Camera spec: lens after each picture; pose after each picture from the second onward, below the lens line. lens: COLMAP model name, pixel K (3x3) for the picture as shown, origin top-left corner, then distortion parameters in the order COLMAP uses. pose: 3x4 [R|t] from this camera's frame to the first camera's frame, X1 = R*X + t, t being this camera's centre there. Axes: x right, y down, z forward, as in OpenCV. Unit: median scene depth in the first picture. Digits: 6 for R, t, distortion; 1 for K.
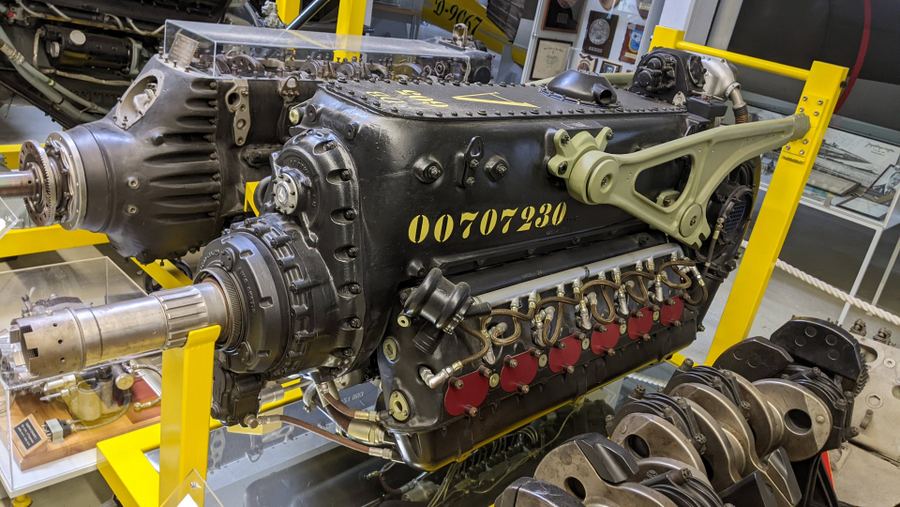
lens RADIAL K [[706.6, 0, 450.0], [0, 706.6, 253.5], [0, 0, 1]] dist [0.089683, -0.144496]
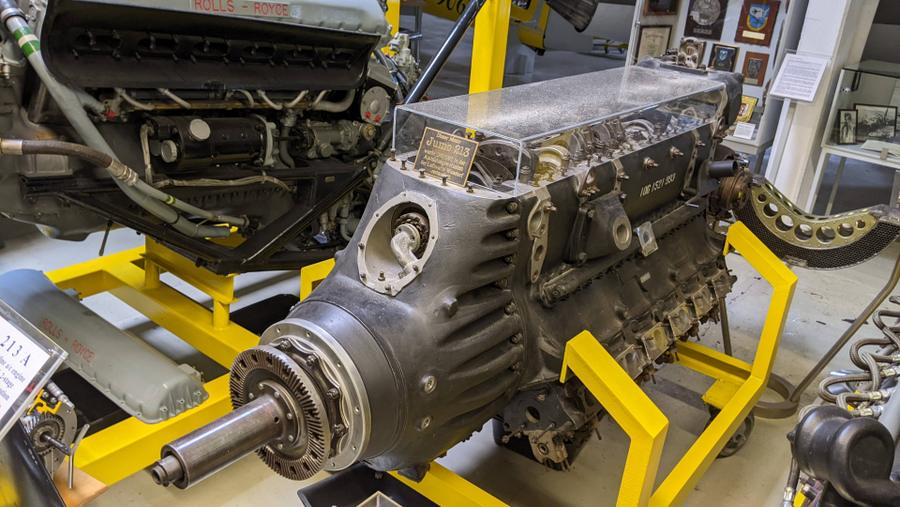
lens RADIAL K [[706.6, 0, 450.0], [0, 706.6, 253.5], [0, 0, 1]] dist [0.089683, -0.144496]
pose [[0.988274, -0.134367, 0.072527, -0.351427], [0.131436, 0.990357, 0.043801, -0.183853], [-0.077713, -0.033754, 0.996404, 0.298017]]
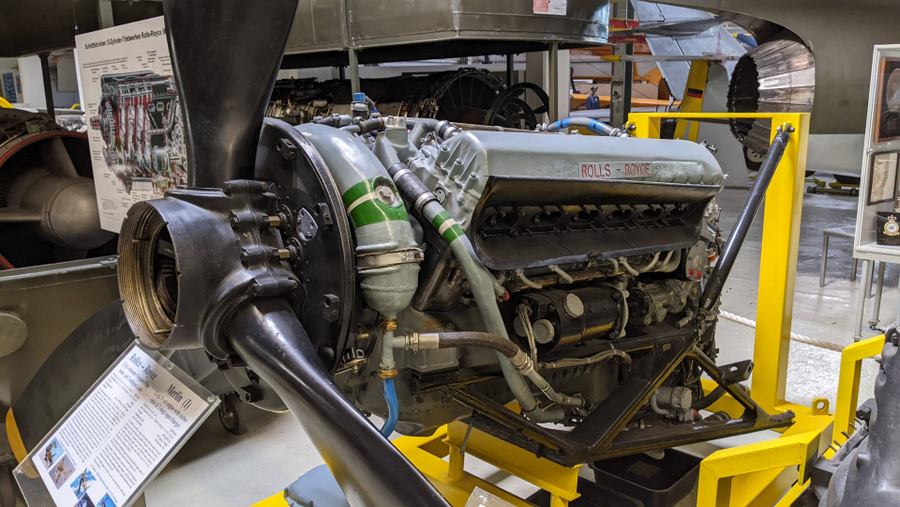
lens RADIAL K [[706.6, 0, 450.0], [0, 706.6, 253.5], [0, 0, 1]] dist [0.089683, -0.144496]
pose [[0.982241, -0.186876, -0.016737, -0.611723], [0.181327, 0.968407, -0.171198, -0.261709], [0.048201, 0.165123, 0.985094, 0.390517]]
